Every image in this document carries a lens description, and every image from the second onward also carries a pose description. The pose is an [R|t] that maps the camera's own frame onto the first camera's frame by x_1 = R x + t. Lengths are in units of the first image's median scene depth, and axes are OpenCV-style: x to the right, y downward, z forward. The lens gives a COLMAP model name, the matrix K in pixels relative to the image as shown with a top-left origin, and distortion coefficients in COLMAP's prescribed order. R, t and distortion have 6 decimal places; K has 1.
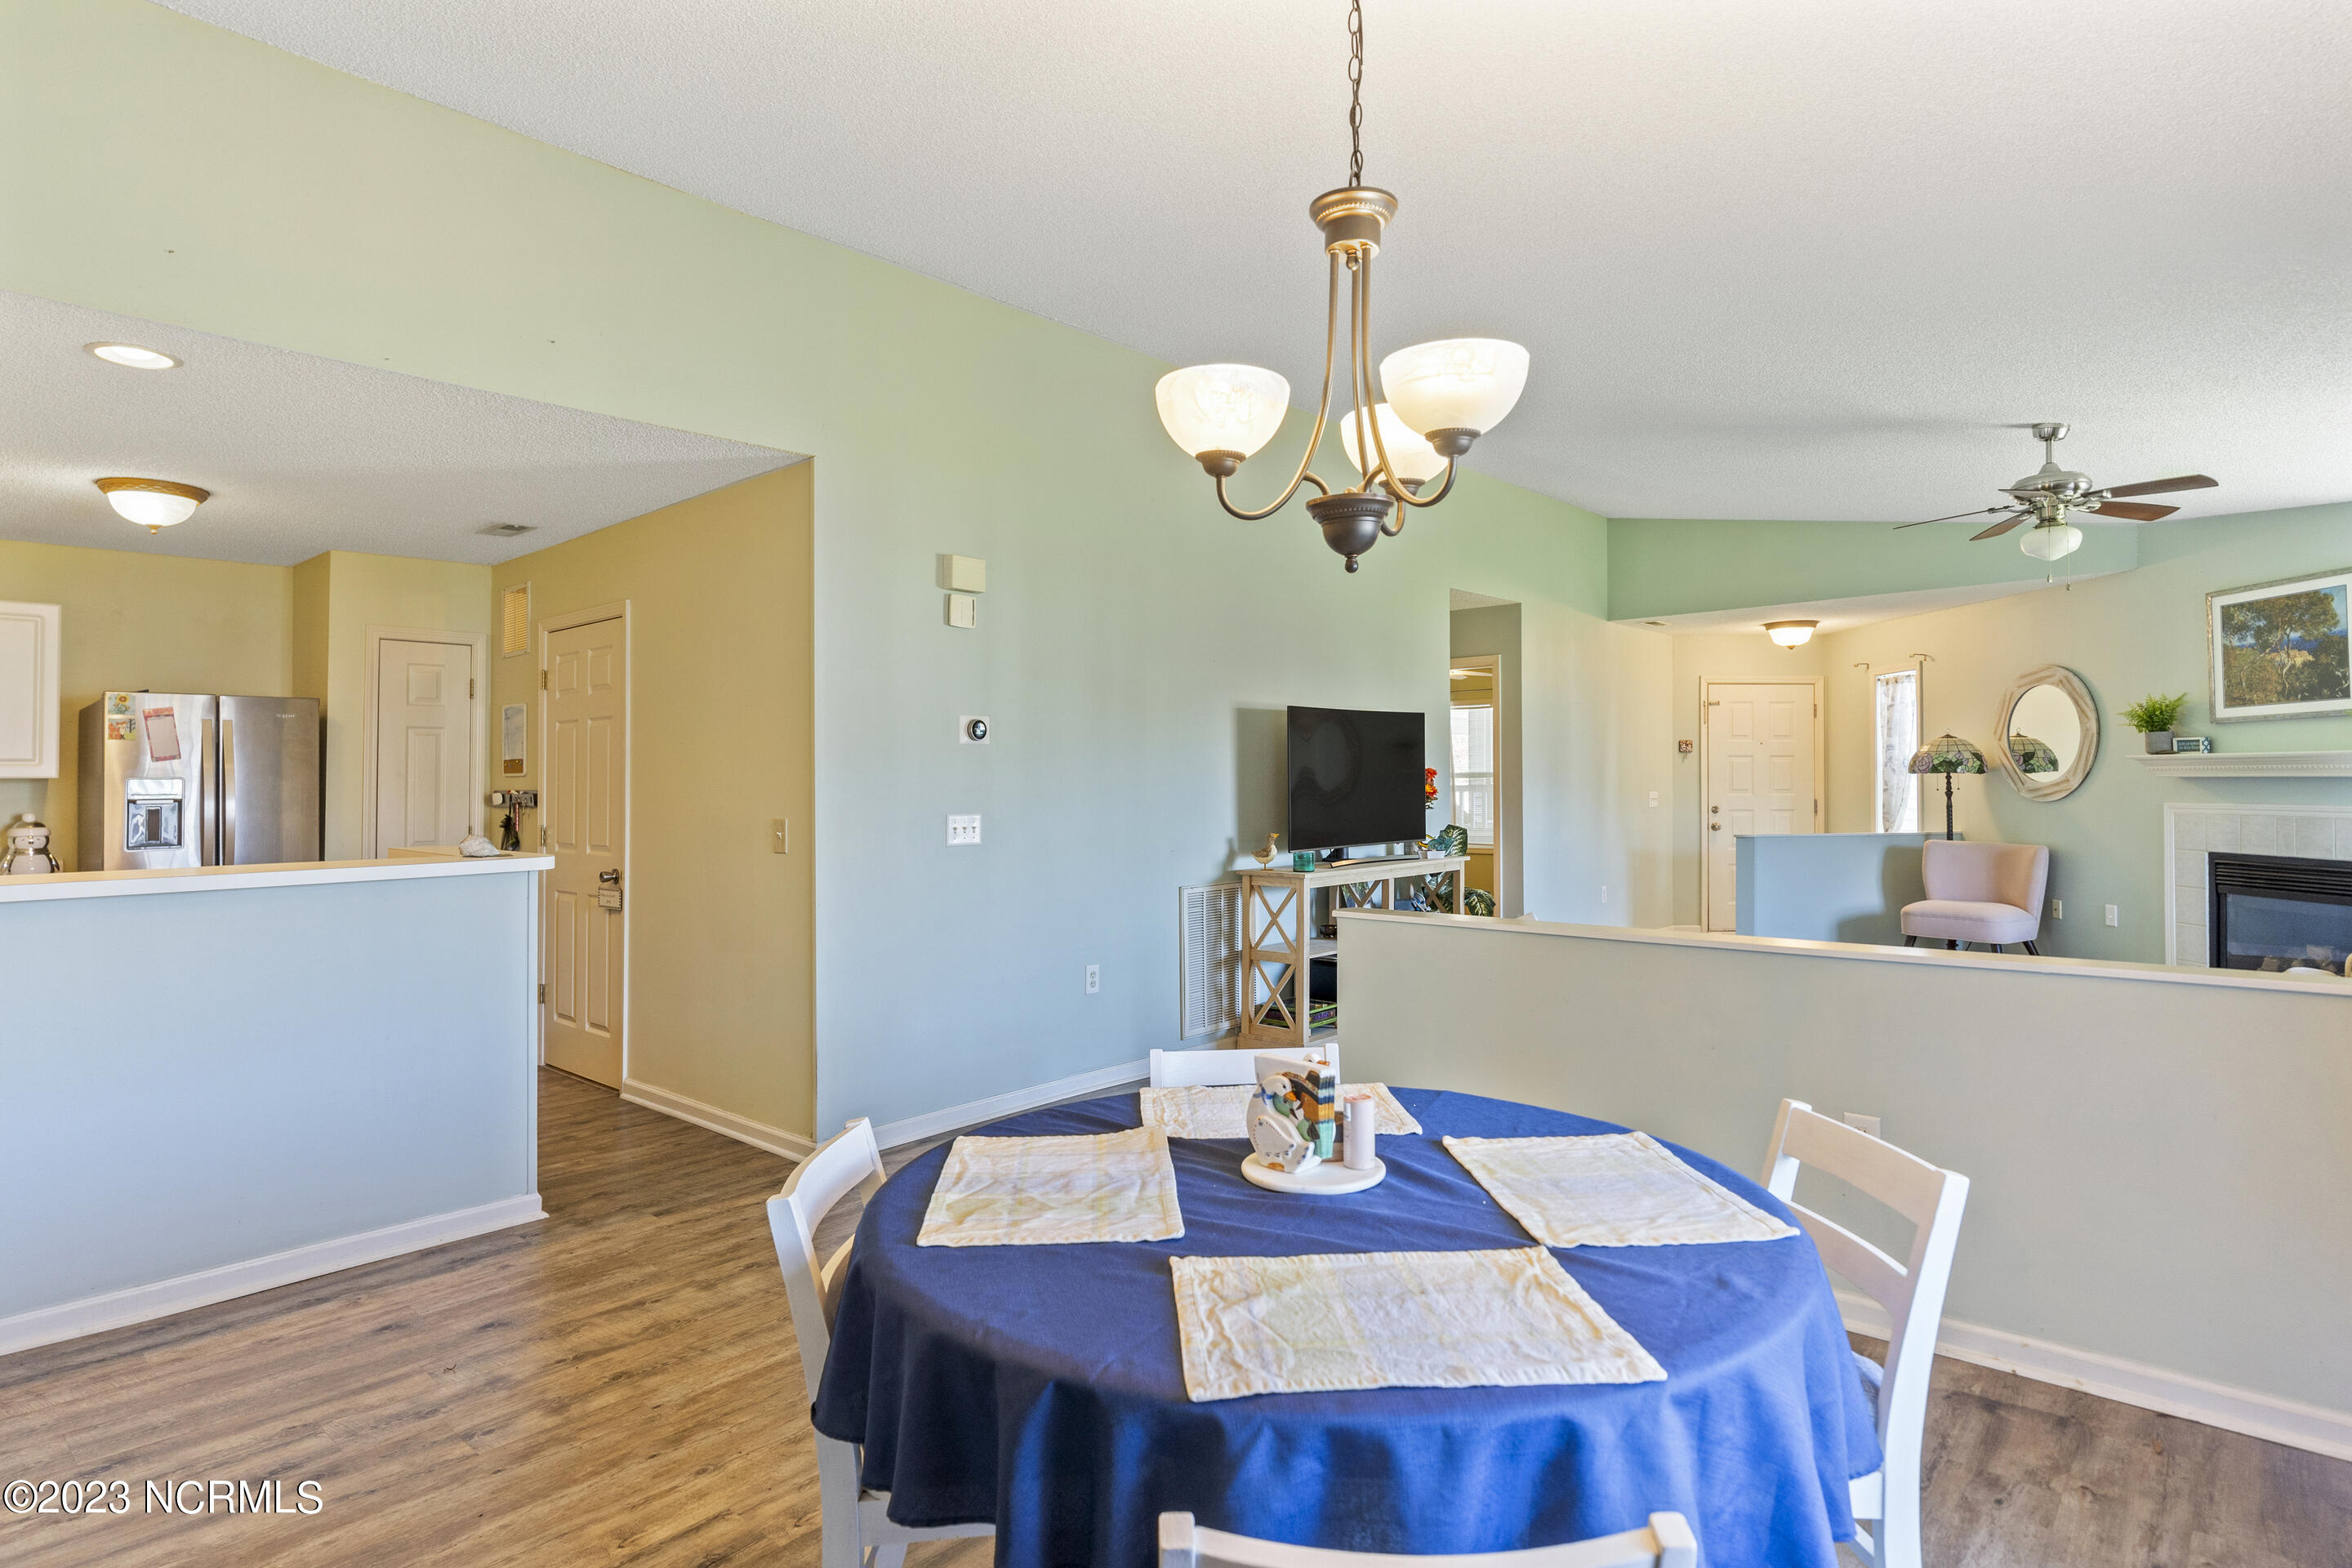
lens RADIAL K [[1236.1, 0, 1159.6], [0, 1236.1, 759.0], [0, 0, 1]] dist [0.001412, 0.000336]
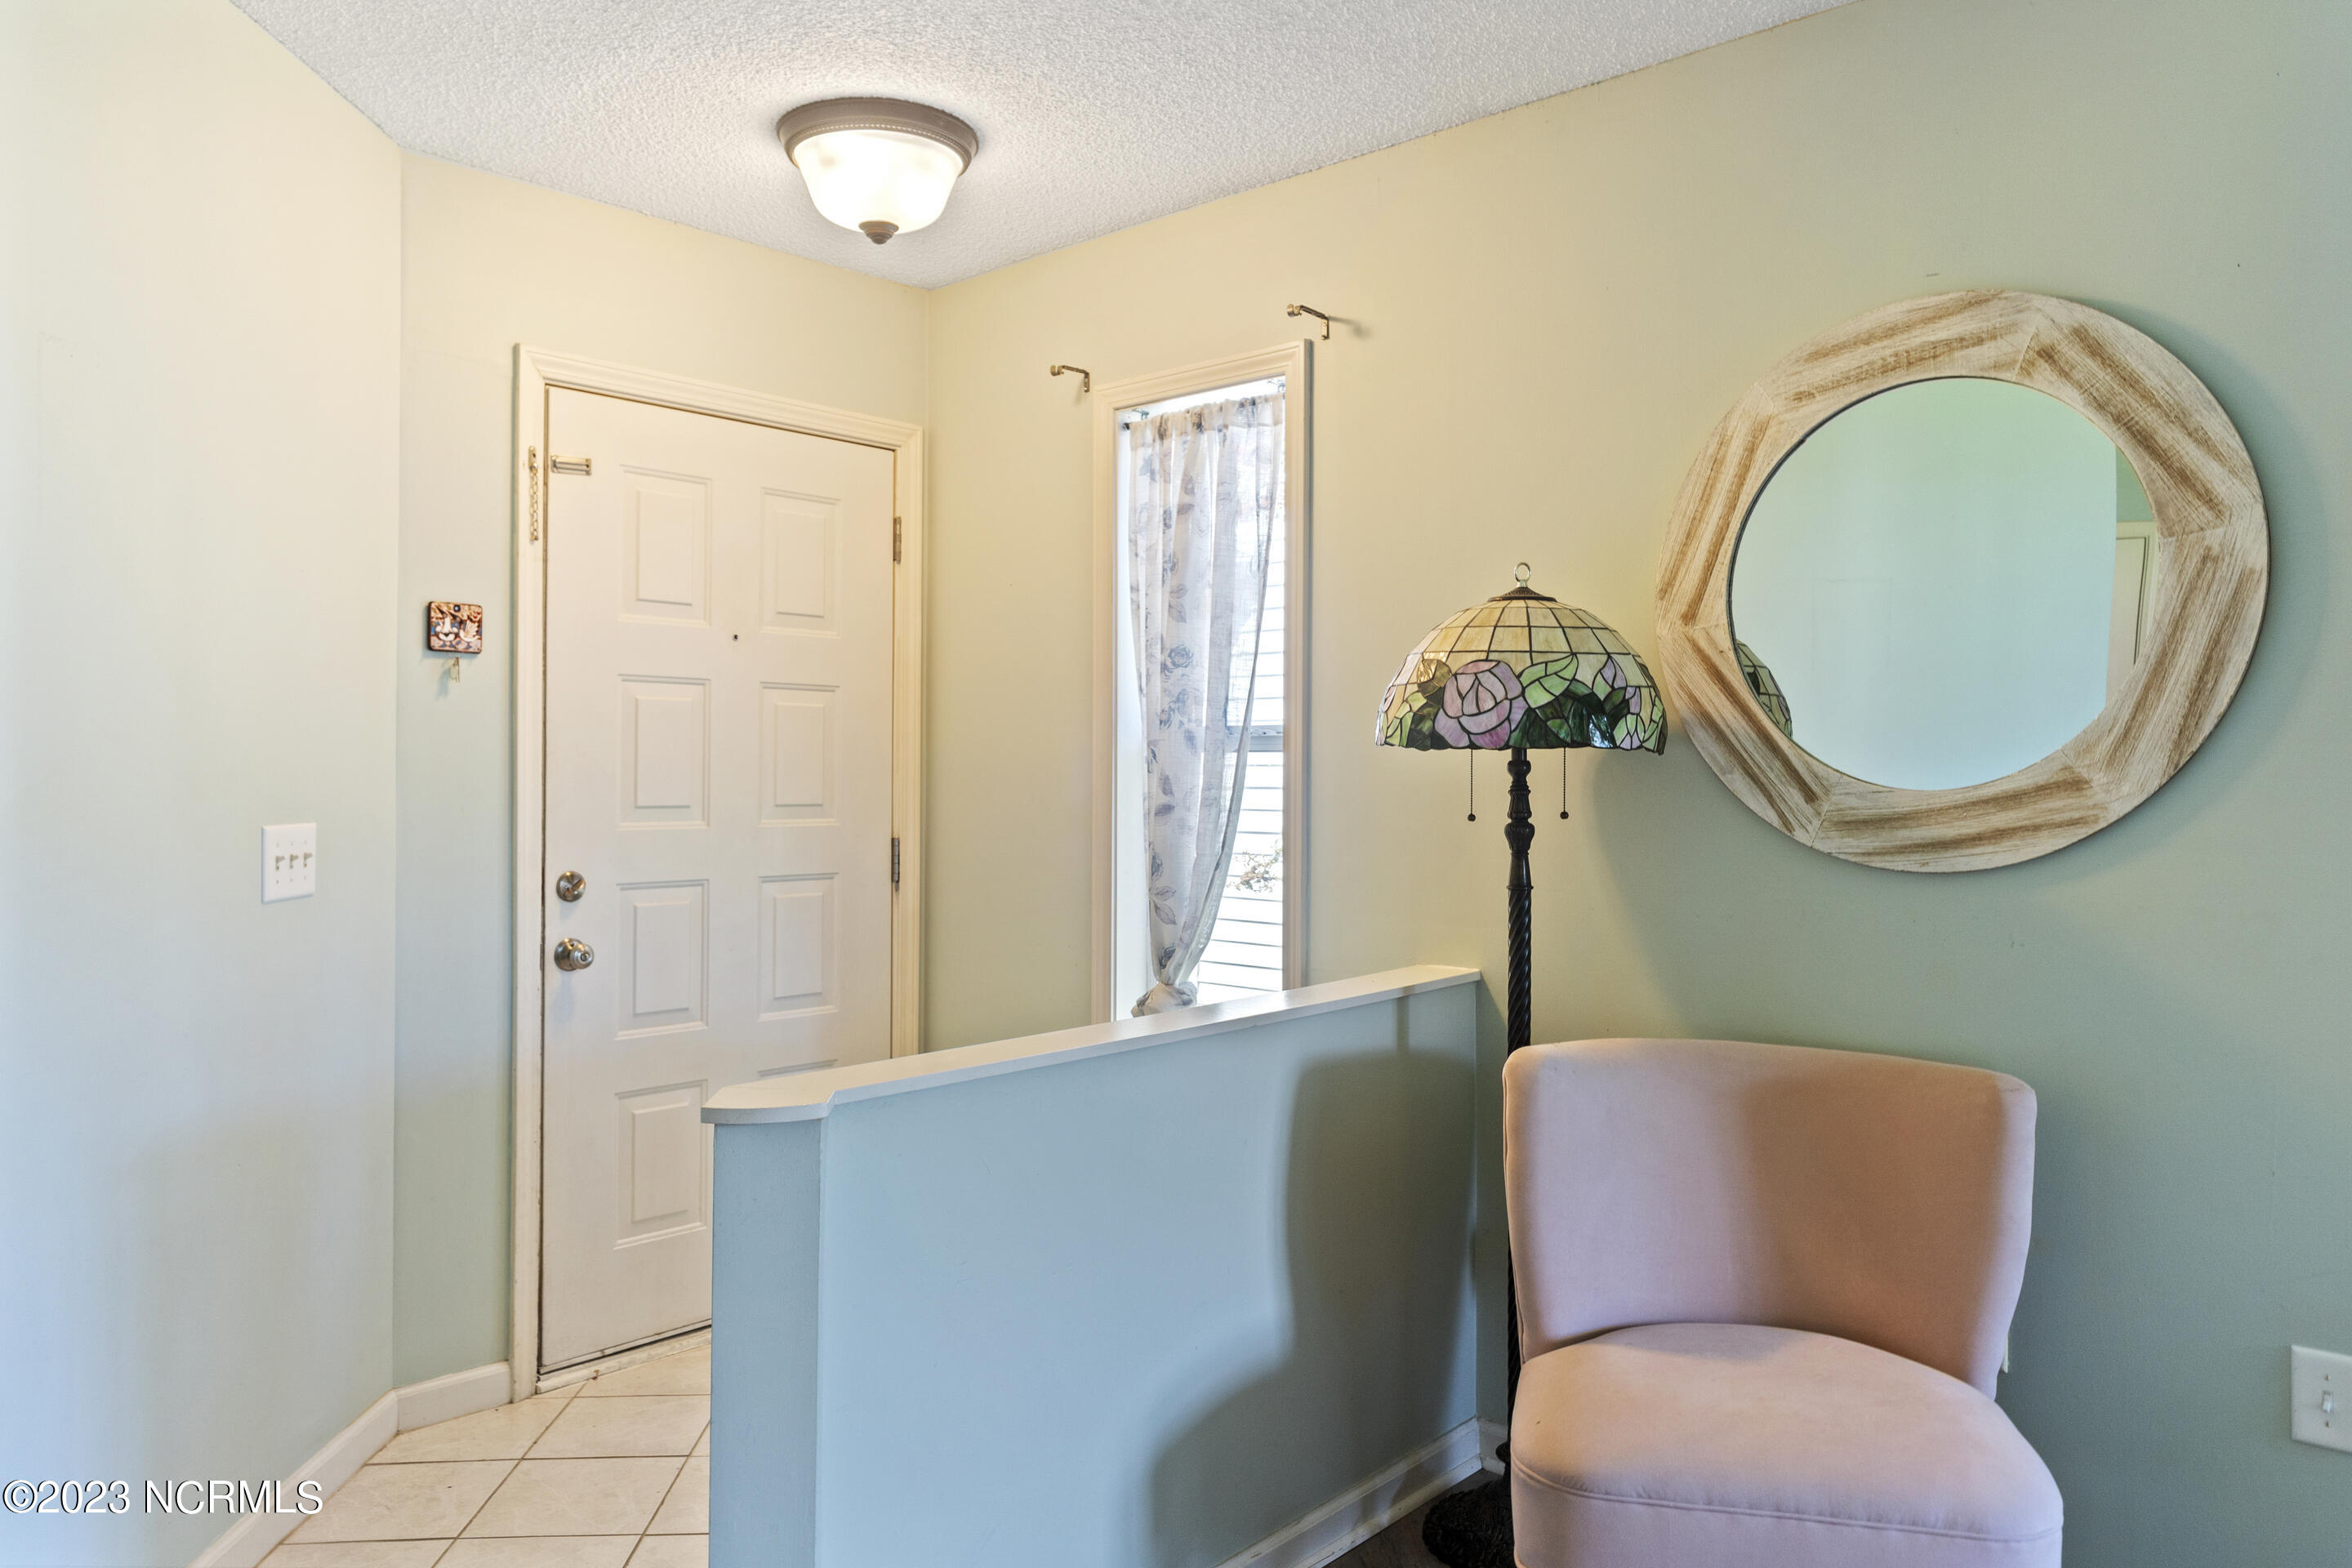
lens RADIAL K [[1656.8, 0, 1176.0], [0, 1656.8, 784.0], [0, 0, 1]] dist [-0.004443, -0.000959]
pose [[0.709345, -0.000829, 0.704861, 0.470422], [-0.018699, 0.999625, 0.019994, 0.016797], [-0.704614, -0.027363, 0.709063, 1.060627]]
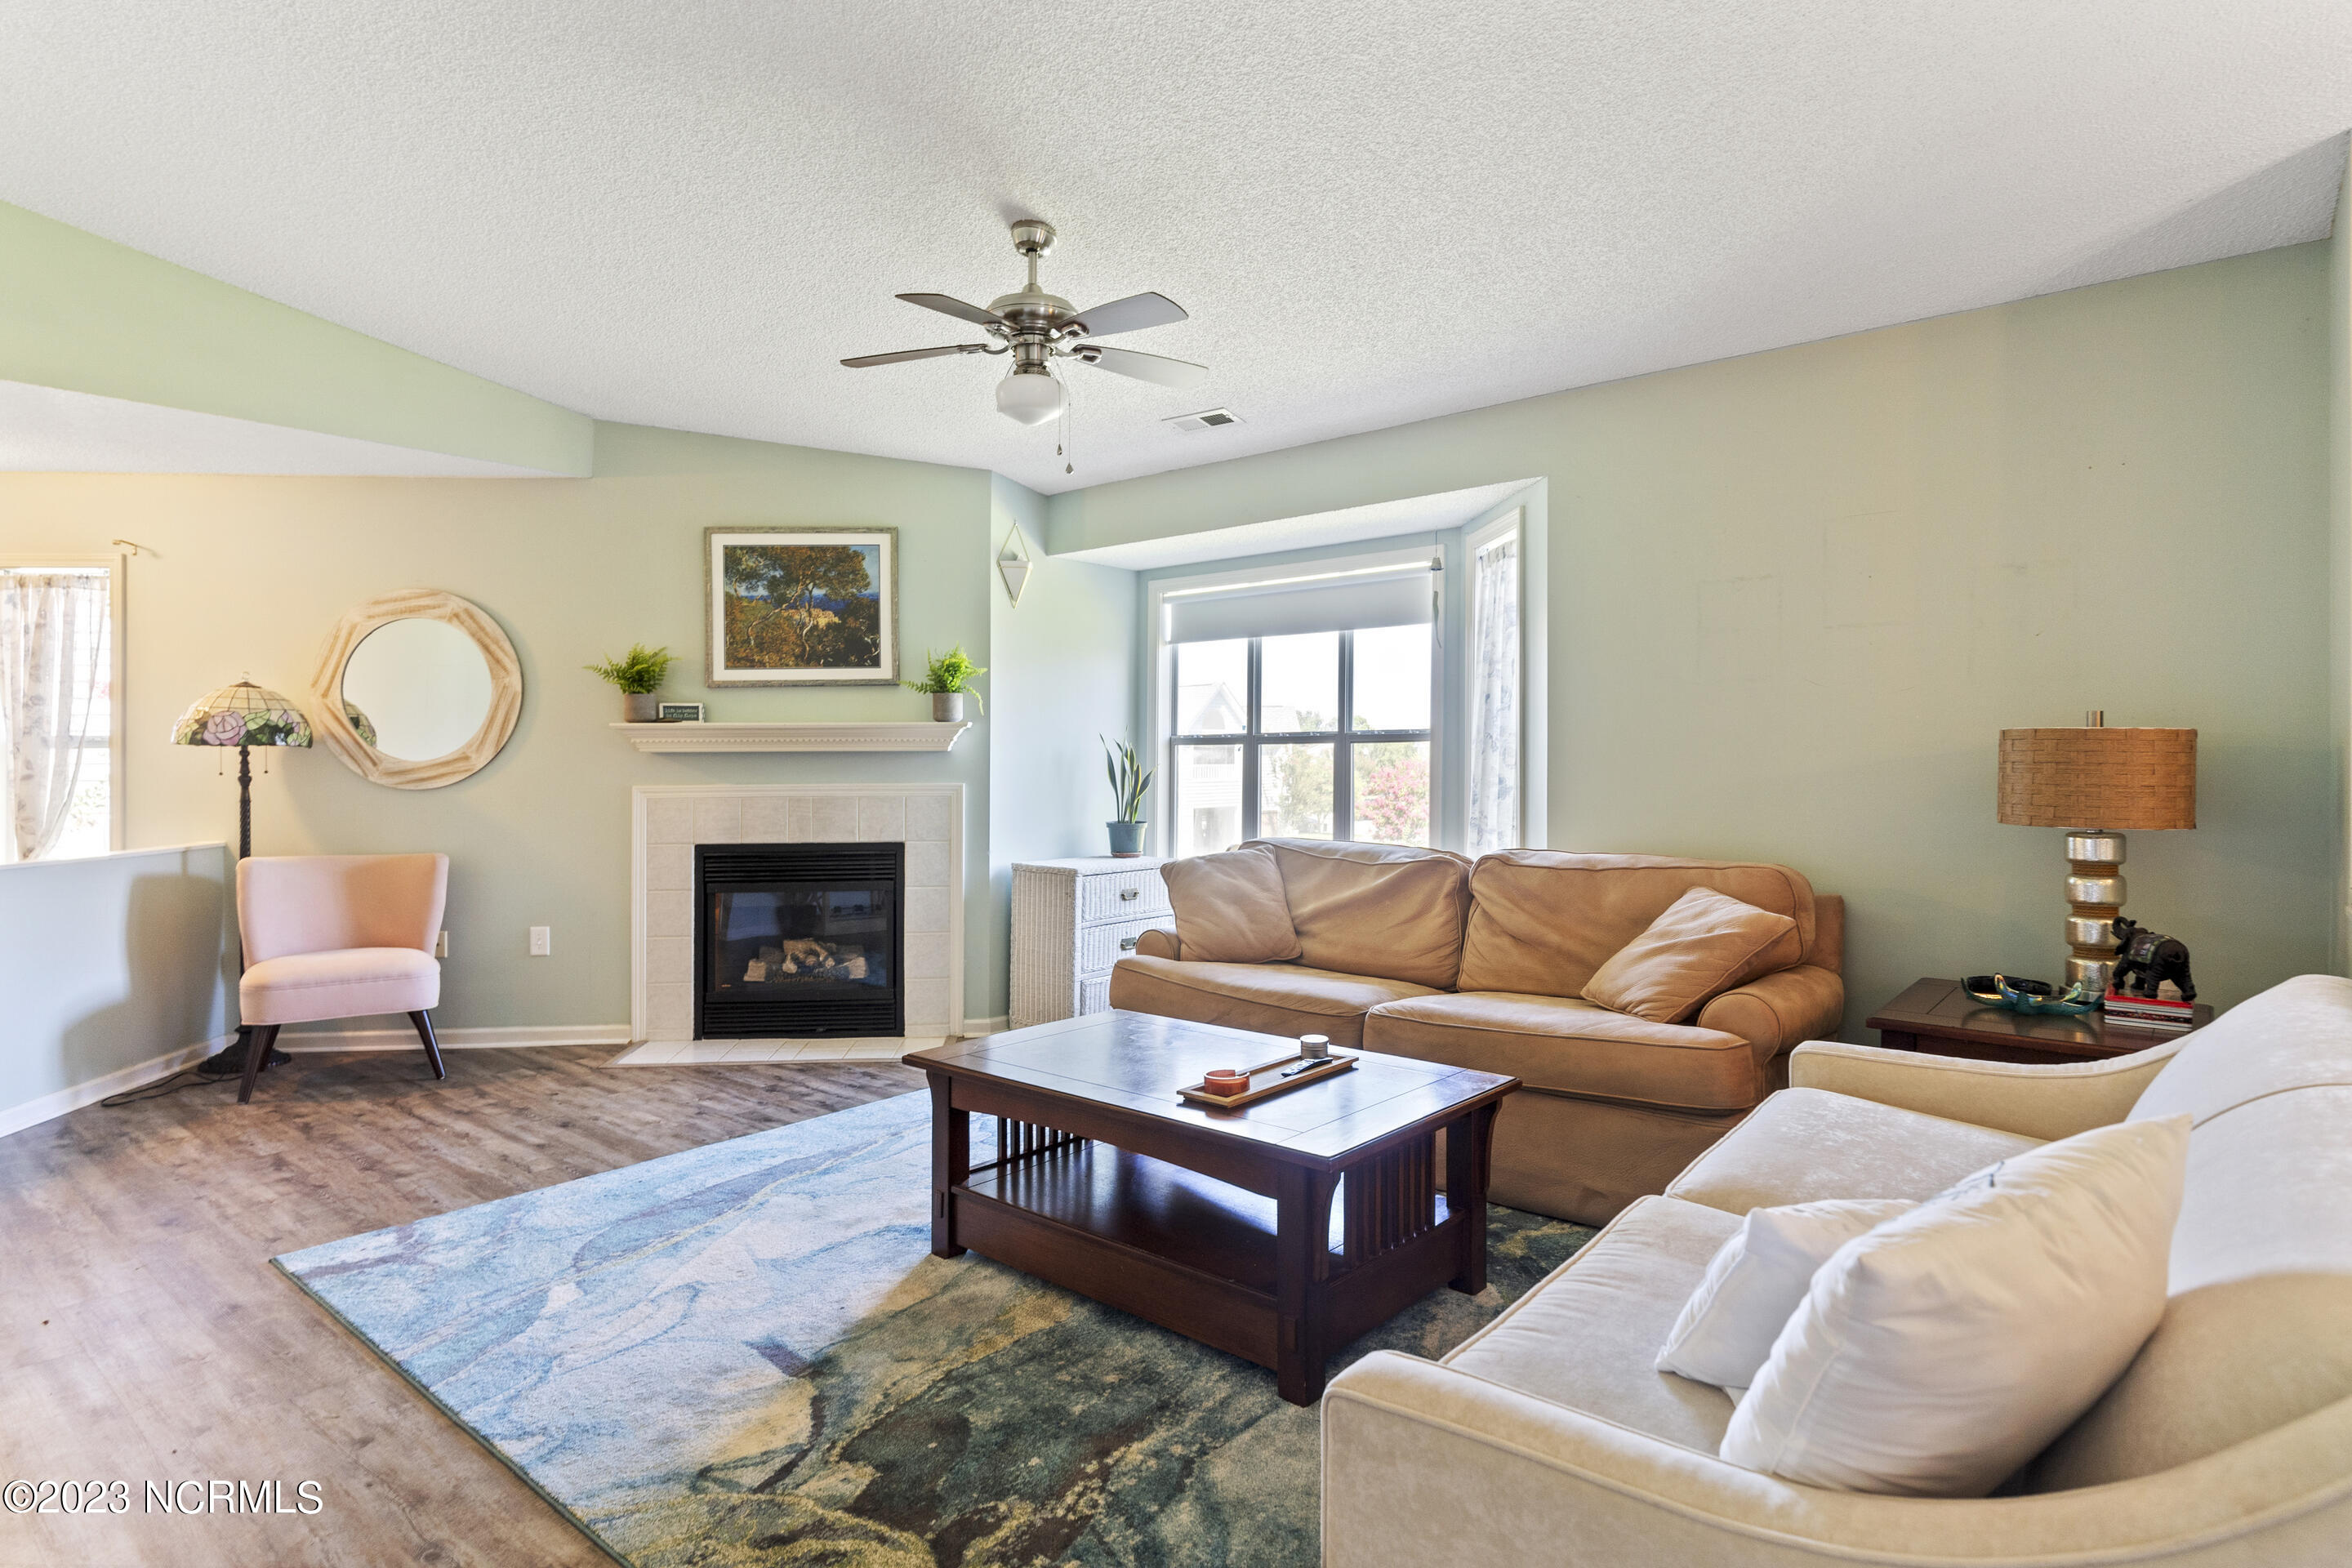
lens RADIAL K [[1236.1, 0, 1159.6], [0, 1236.1, 759.0], [0, 0, 1]] dist [0.001412, 0.000336]
pose [[-0.040464, 0.013739, 0.999087, 0.022201], [-0.010359, 0.999846, -0.014169, 0.028003], [-0.999127, -0.010923, -0.040315, 0.749882]]
